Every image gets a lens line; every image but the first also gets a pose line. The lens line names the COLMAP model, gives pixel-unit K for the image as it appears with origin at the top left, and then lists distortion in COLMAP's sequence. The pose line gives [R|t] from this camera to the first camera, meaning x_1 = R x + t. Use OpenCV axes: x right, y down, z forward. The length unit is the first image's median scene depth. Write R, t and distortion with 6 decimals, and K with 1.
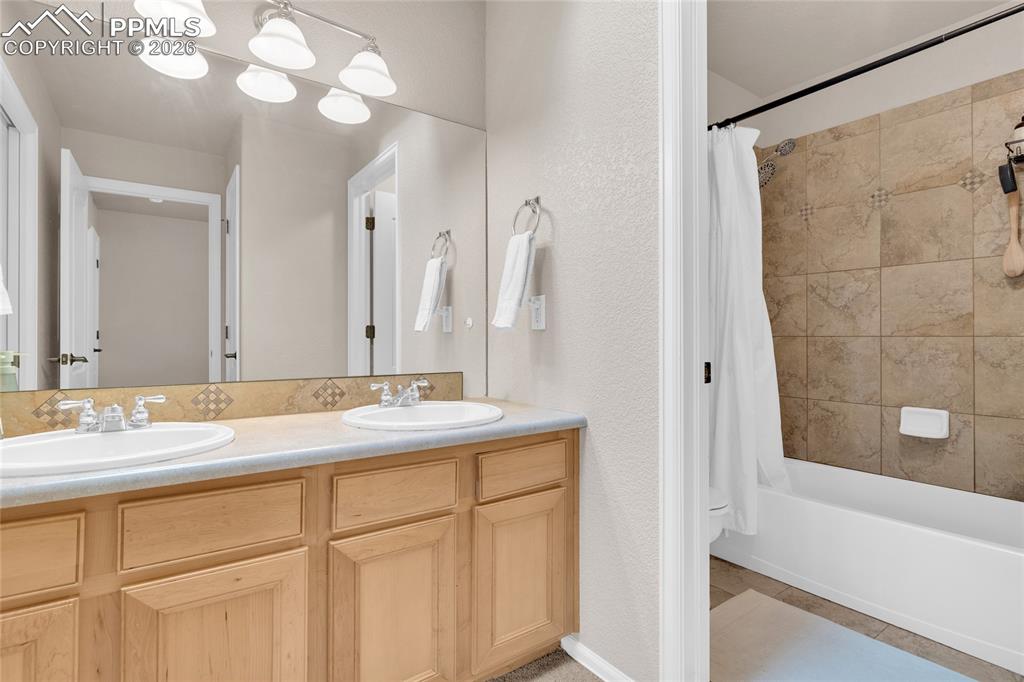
lens RADIAL K [[497.6, 0, 511.9], [0, 497.6, 334.7], [0, 0, 1]] dist [-0.002561, 0.000738]
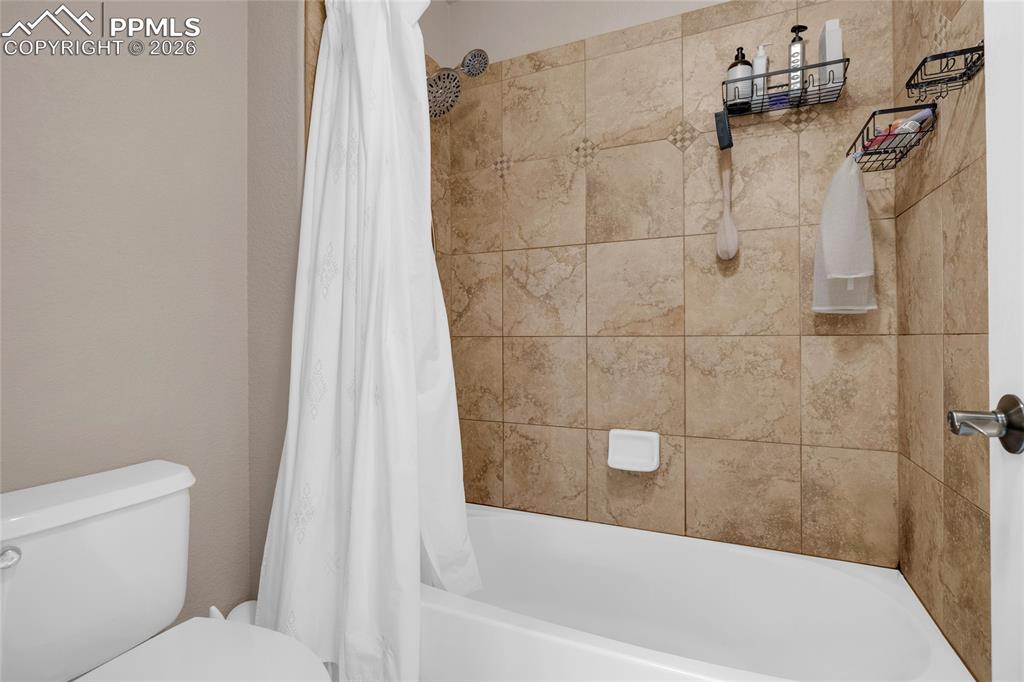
lens RADIAL K [[497.6, 0, 511.9], [0, 497.6, 334.7], [0, 0, 1]] dist [-0.002561, 0.000738]
pose [[0.865307, -0.000693, 0.501242, 0.271278], [0.001255, 0.999999, -0.000783, 0.001231], [-0.501241, 0.001306, 0.865307, 0.410770]]
